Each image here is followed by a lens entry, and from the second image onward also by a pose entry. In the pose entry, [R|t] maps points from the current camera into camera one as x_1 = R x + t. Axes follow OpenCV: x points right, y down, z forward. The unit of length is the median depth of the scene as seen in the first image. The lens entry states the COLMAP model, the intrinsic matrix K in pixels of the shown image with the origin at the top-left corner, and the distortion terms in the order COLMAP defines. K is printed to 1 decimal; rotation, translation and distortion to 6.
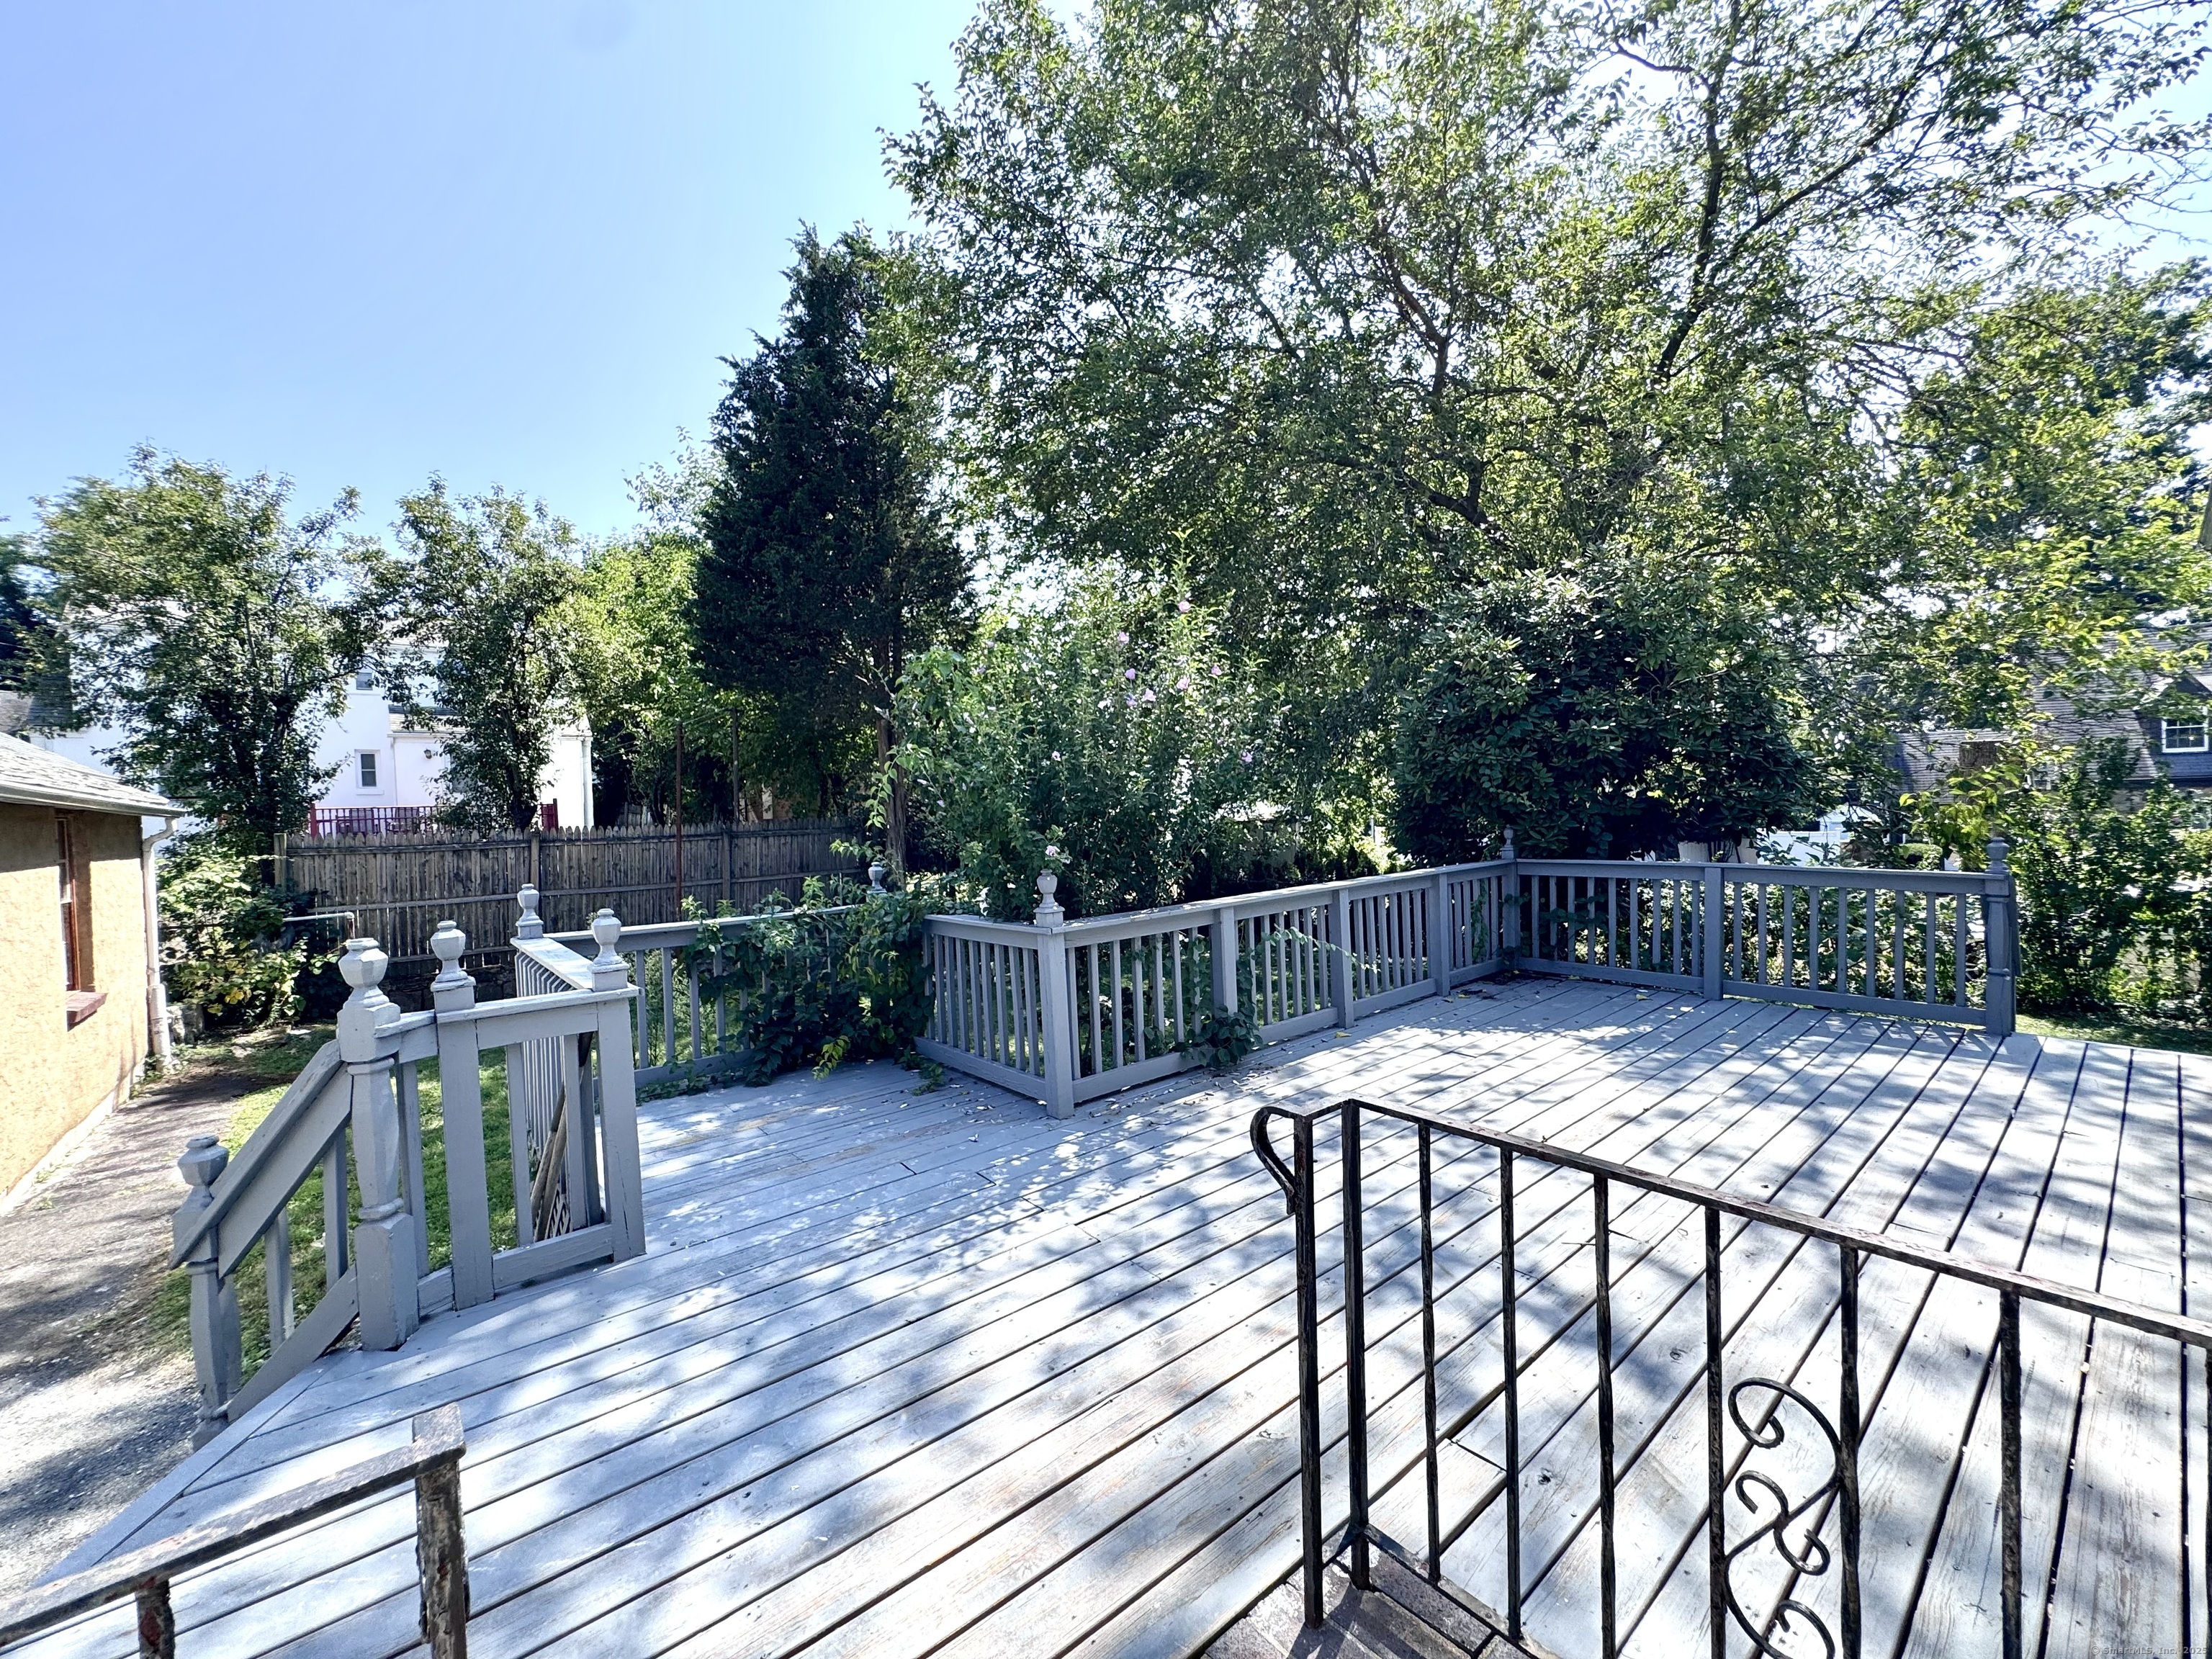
lens RADIAL K [[888.2, 0, 1106.0], [0, 888.2, 829.5], [0, 0, 1]] dist [-0.003066, 0.000644]
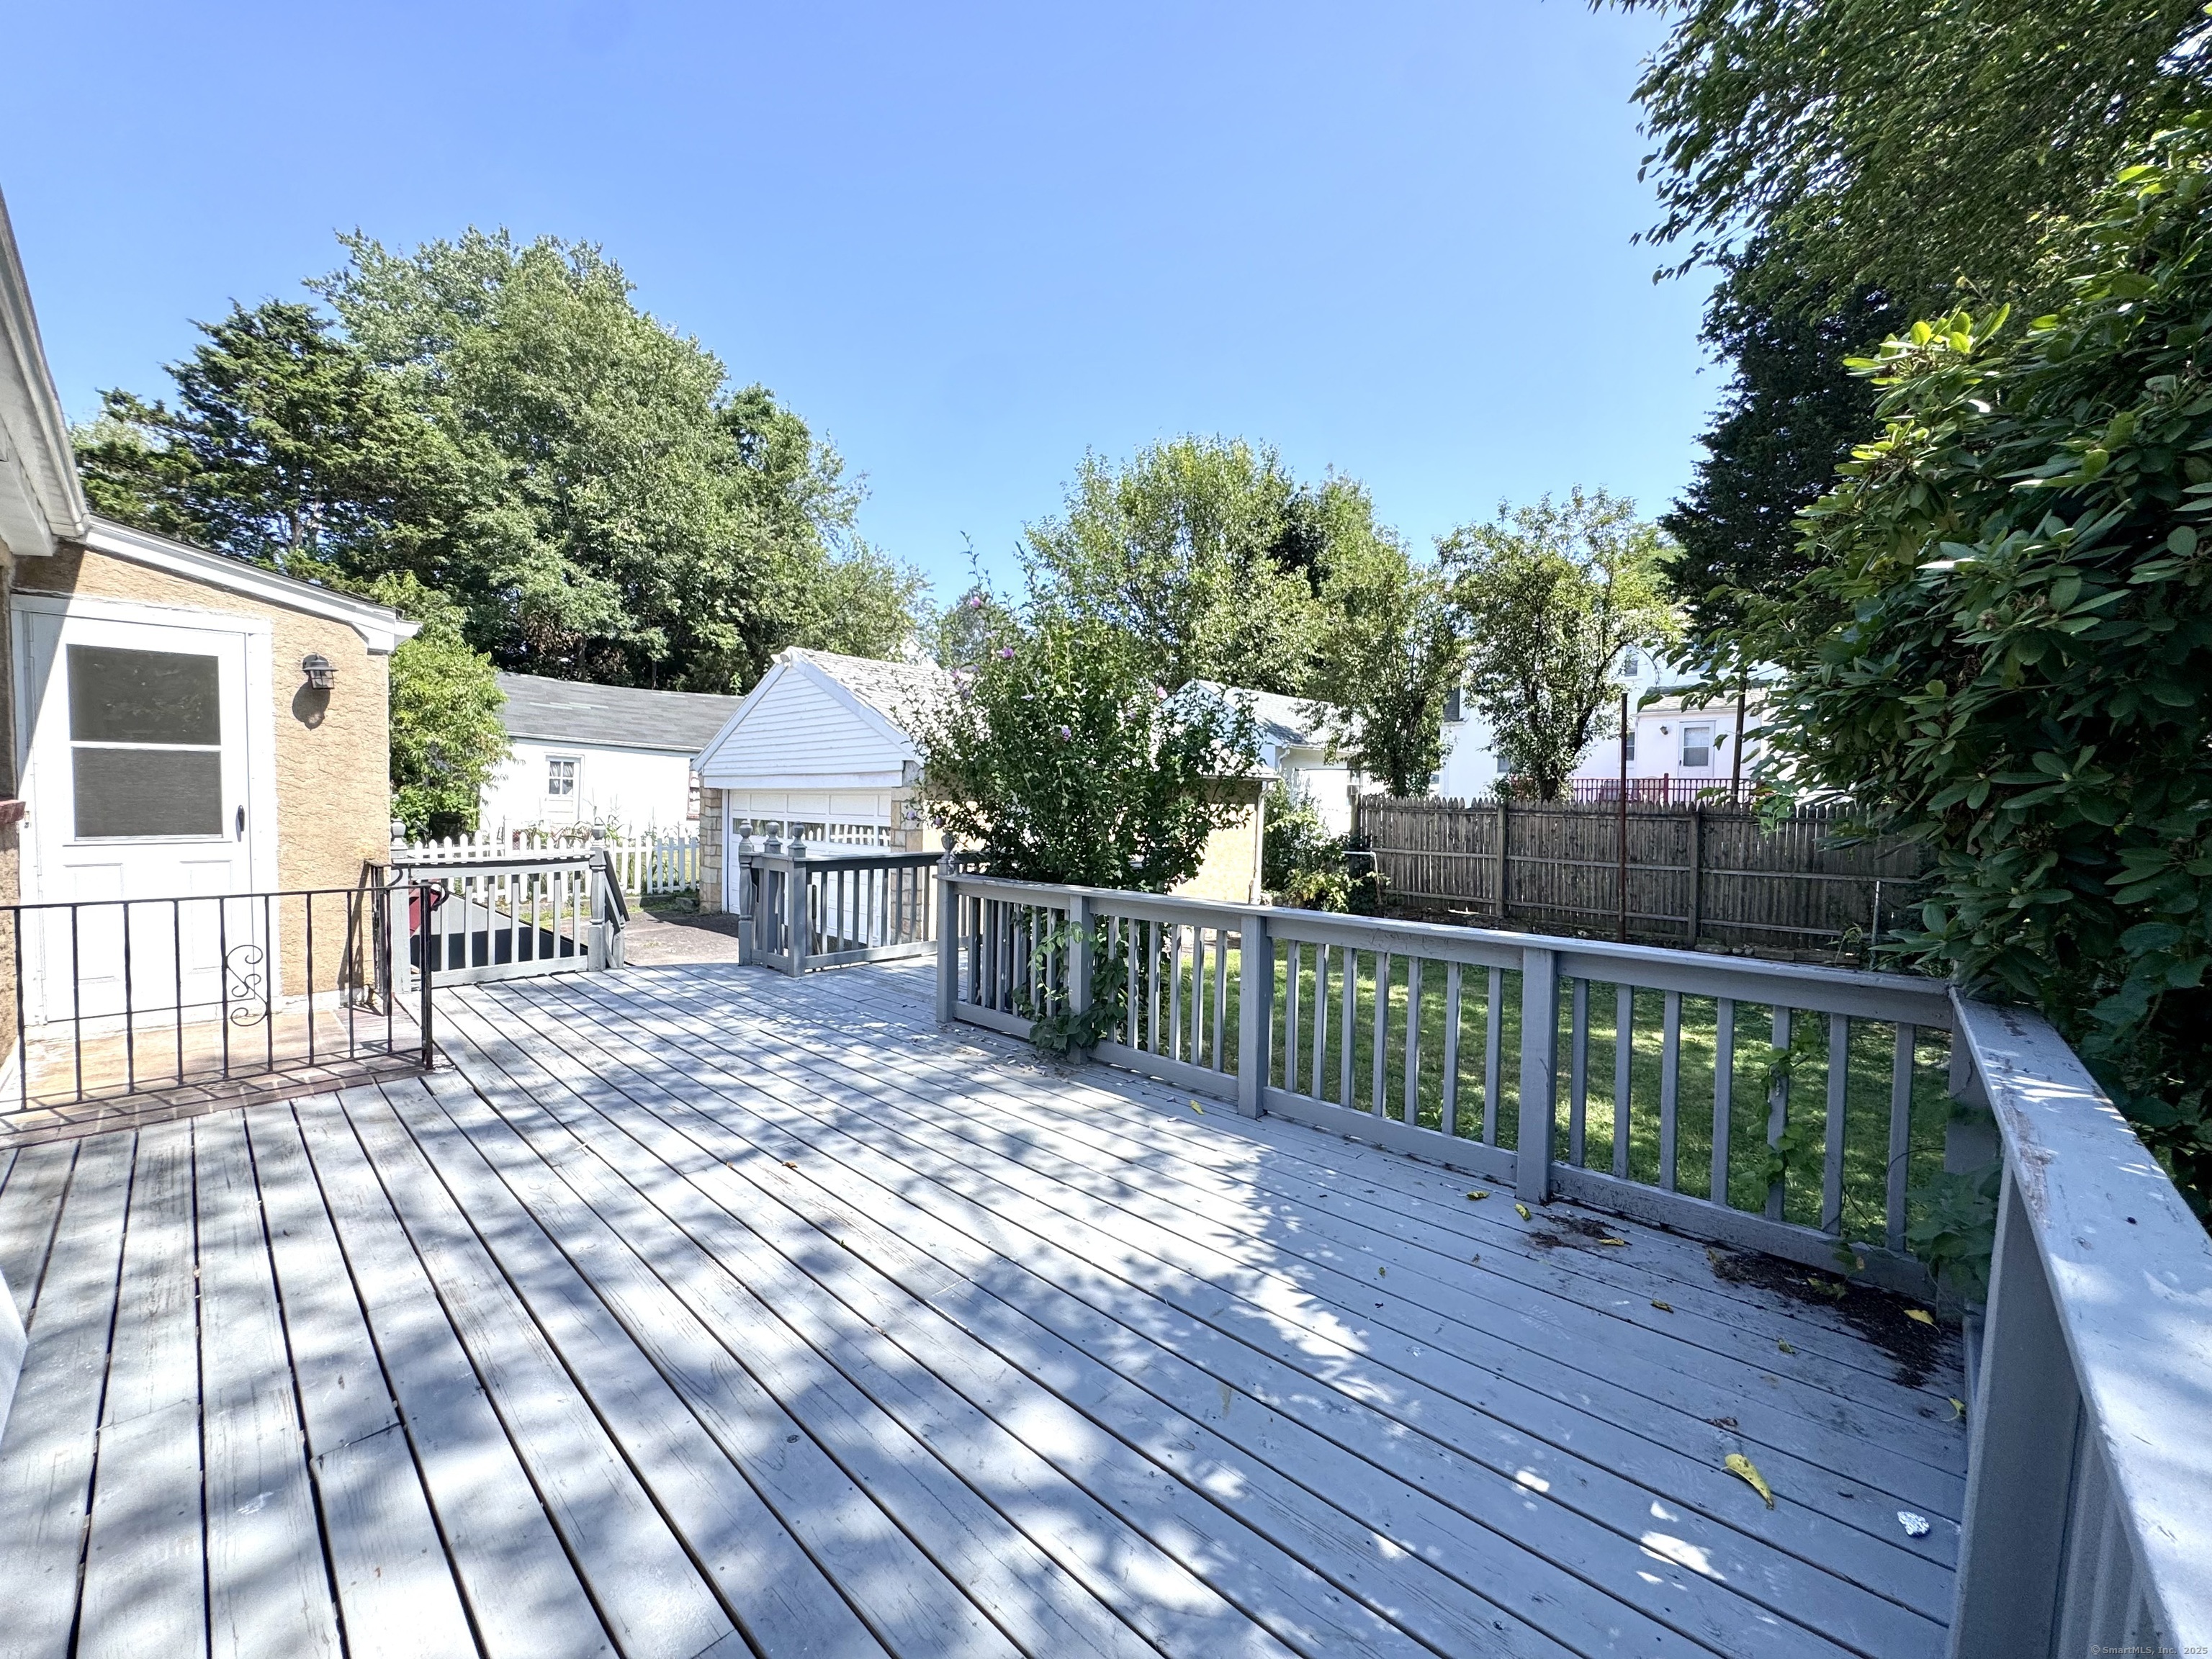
lens RADIAL K [[888.2, 0, 1106.0], [0, 888.2, 829.5], [0, 0, 1]] dist [-0.003066, 0.000644]
pose [[0.113457, 0.073598, -0.990813, 1.318115], [-0.044315, 0.996635, 0.068956, -0.060631], [0.992554, 0.036085, 0.116336, 1.137134]]
